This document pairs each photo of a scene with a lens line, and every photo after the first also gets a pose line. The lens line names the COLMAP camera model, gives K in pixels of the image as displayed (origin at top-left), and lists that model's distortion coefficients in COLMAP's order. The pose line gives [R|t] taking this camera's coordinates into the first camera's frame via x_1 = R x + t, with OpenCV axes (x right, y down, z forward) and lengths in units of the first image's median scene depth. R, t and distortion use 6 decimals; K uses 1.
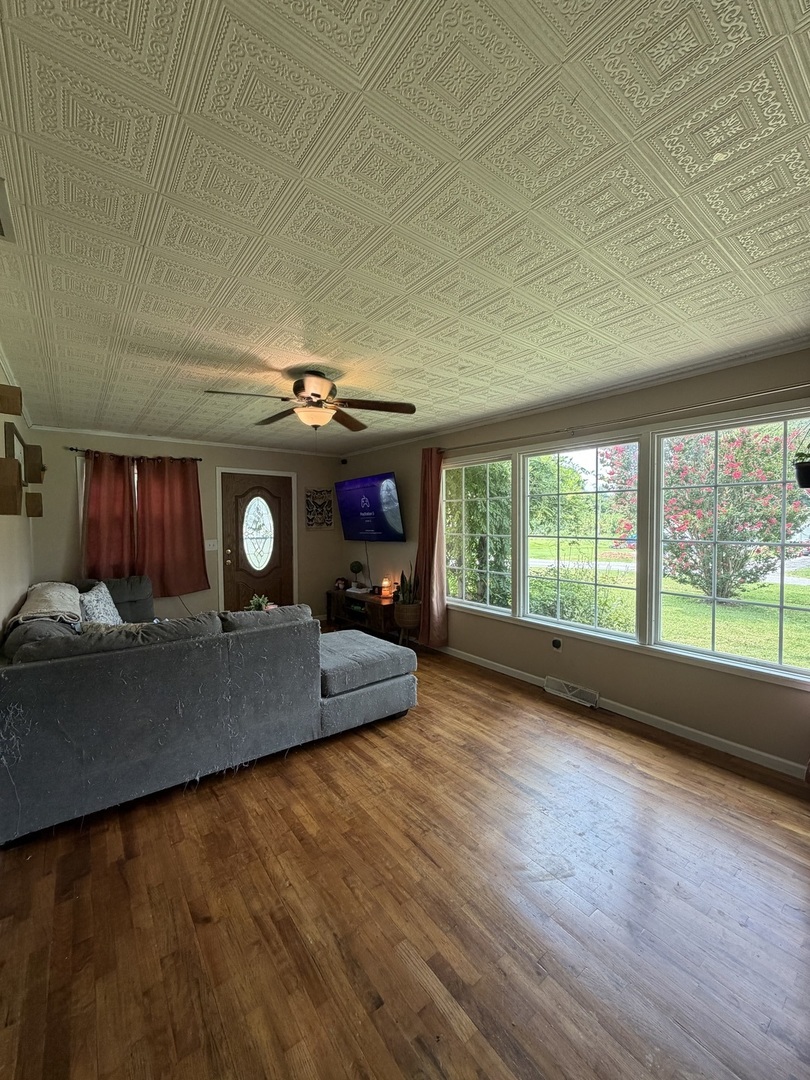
lens RADIAL K [[430.3, 0, 407.0], [0, 430.3, 534.2], [0, 0, 1]] dist [-0.001124, 0.000554]
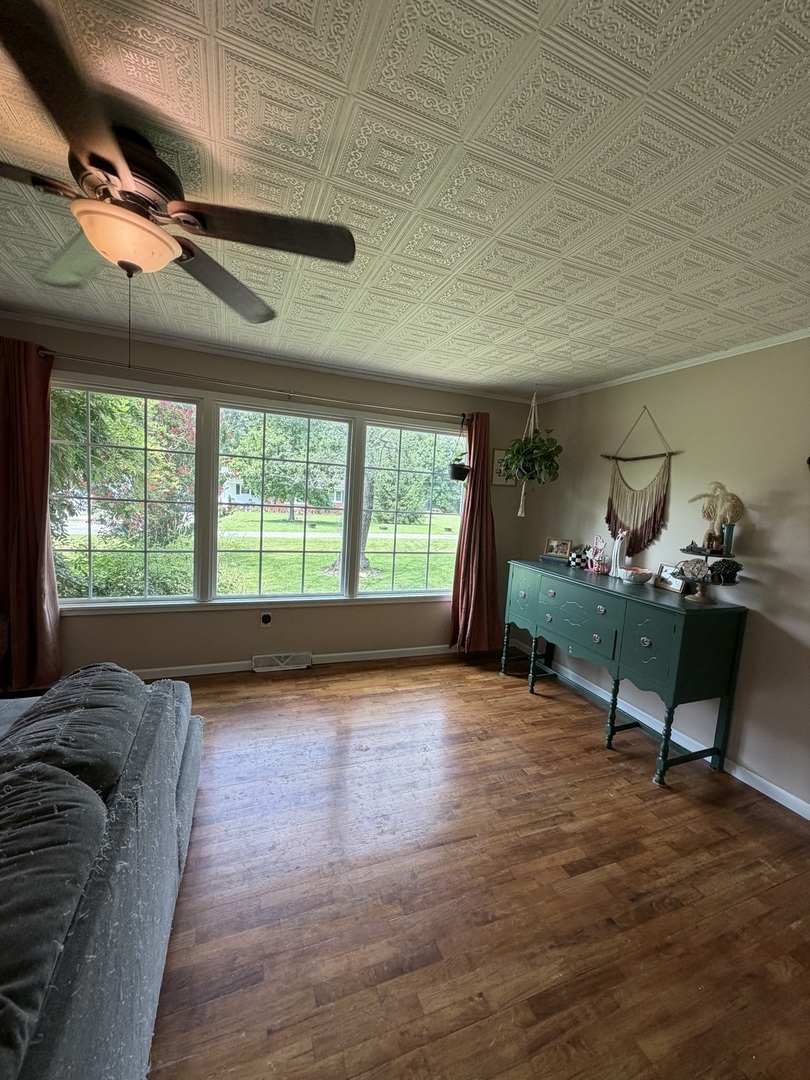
lens RADIAL K [[430.3, 0, 406.9], [0, 430.3, 533.3], [0, 0, 1]] dist [-0.001124, 0.000554]
pose [[0.273199, -0.066569, 0.959651, -0.586382], [-0.033873, 0.996318, 0.078755, -0.021004], [-0.961361, -0.054022, 0.269938, 0.585270]]
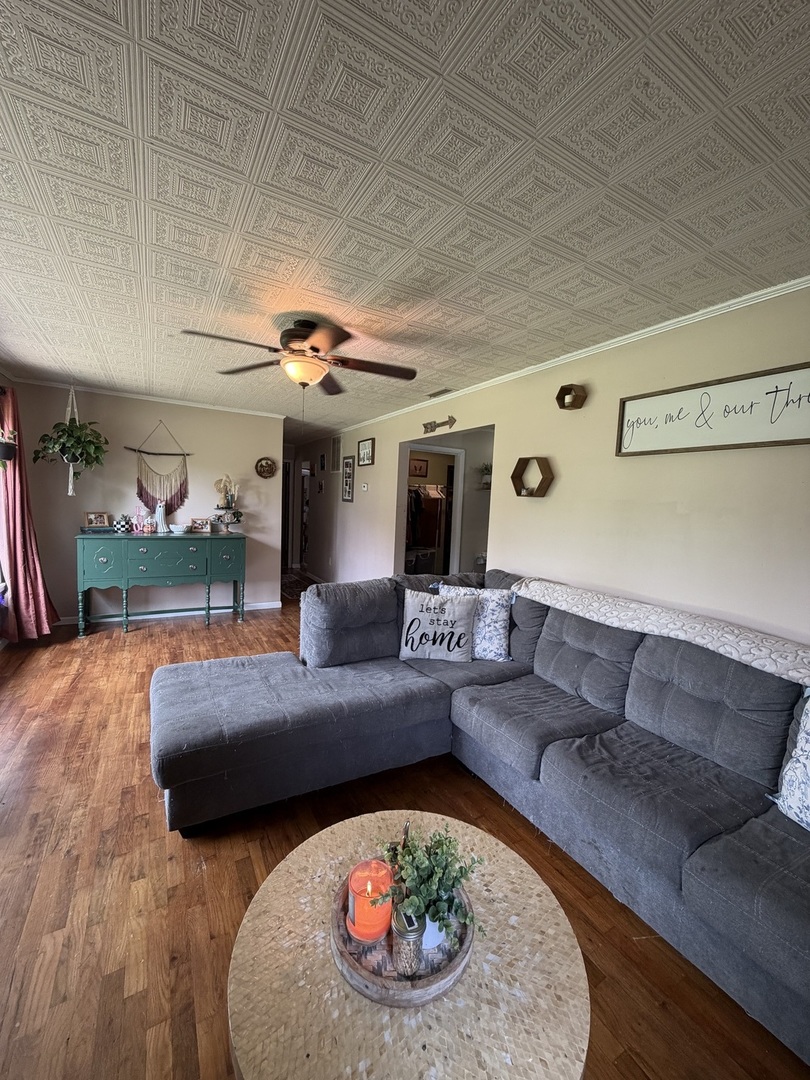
lens RADIAL K [[430.3, 0, 403.1], [0, 430.3, 543.9], [0, 0, 1]] dist [-0.001124, 0.000554]
pose [[-0.990937, -0.050480, 0.124482, -0.530662], [-0.035101, 0.991813, 0.122778, -0.034980], [-0.129661, 0.117296, -0.984596, 1.881723]]
